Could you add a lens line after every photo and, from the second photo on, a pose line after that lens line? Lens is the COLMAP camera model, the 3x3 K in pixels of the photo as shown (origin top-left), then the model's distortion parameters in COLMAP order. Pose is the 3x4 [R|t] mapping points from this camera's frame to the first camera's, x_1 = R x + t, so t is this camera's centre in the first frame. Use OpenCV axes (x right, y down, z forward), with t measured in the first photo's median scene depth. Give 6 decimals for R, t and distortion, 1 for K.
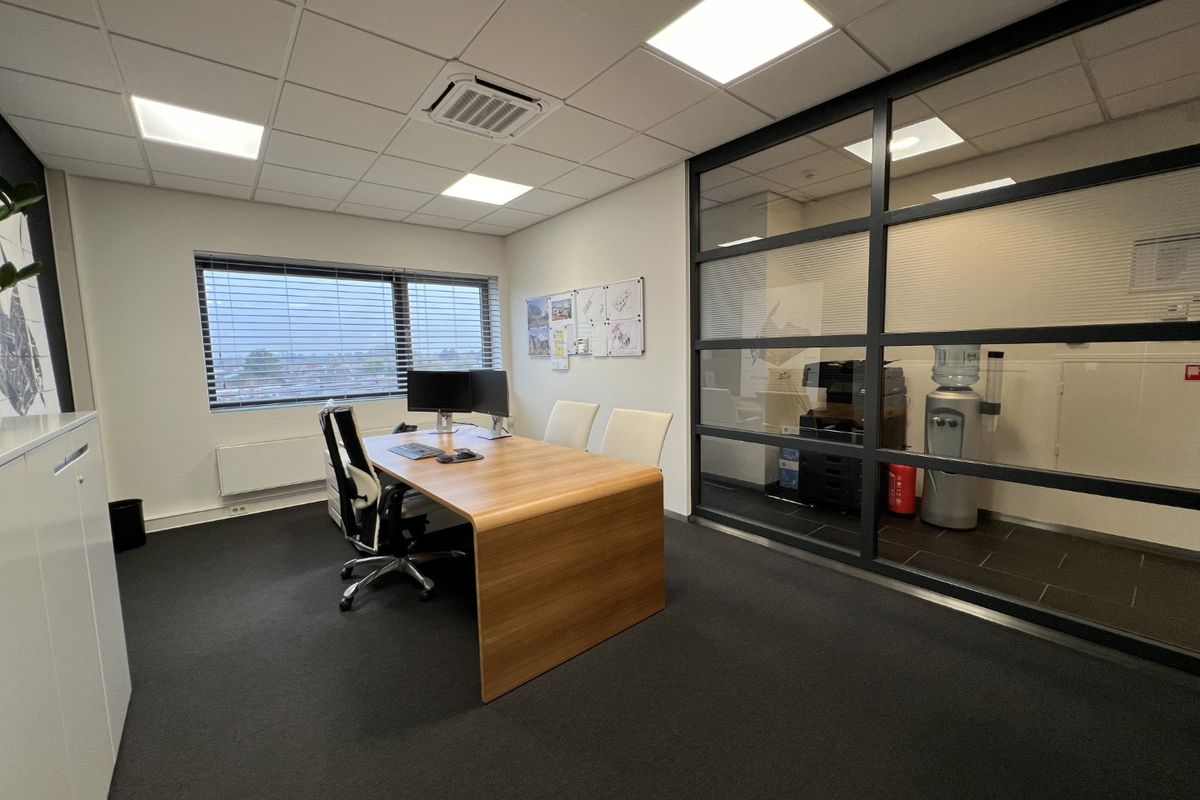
lens RADIAL K [[476.5, 0, 598.8], [0, 476.5, 399.7], [0, 0, 1]] dist [0.013707, 0.000569]
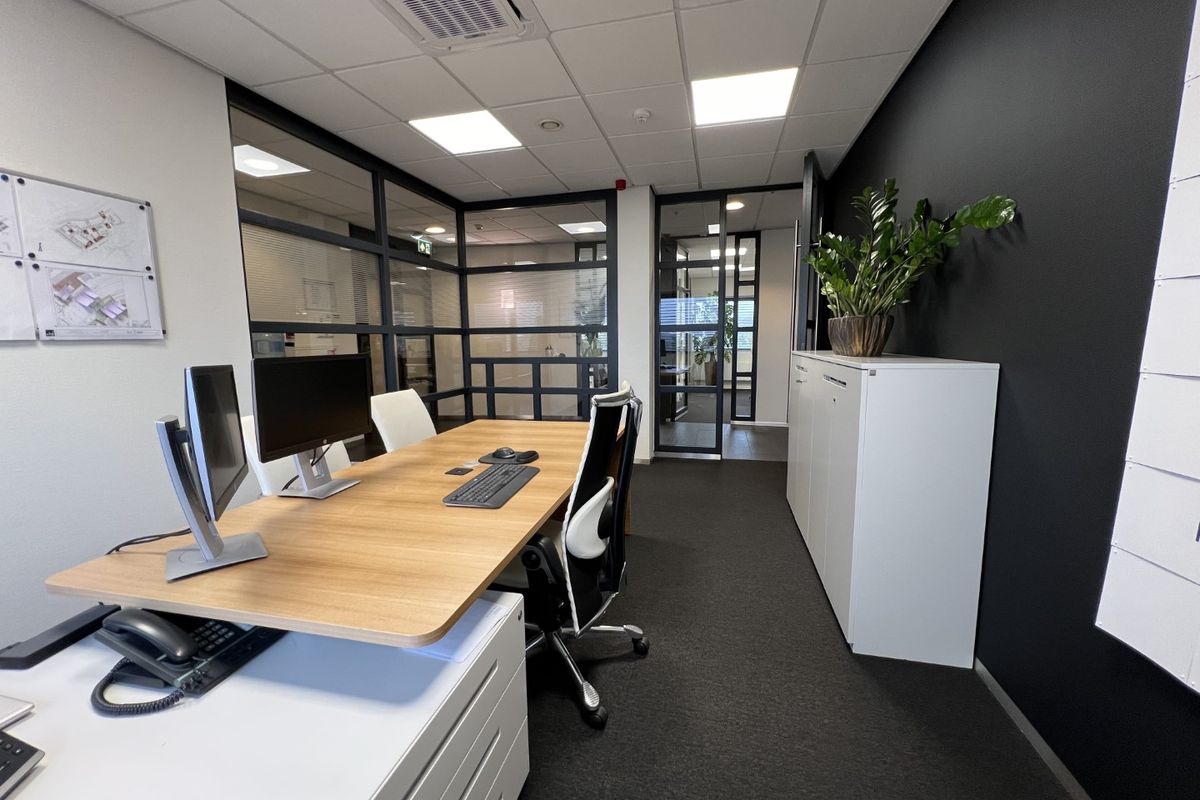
lens RADIAL K [[478.3, 0, 608.8], [0, 478.3, 400.7], [0, 0, 1]] dist [0.000000, -0.000065]
pose [[-0.626259, -0.087164, 0.774727, -0.722280], [0.086119, 0.979915, 0.179864, -0.076893], [-0.774844, 0.179360, -0.606174, 0.948208]]
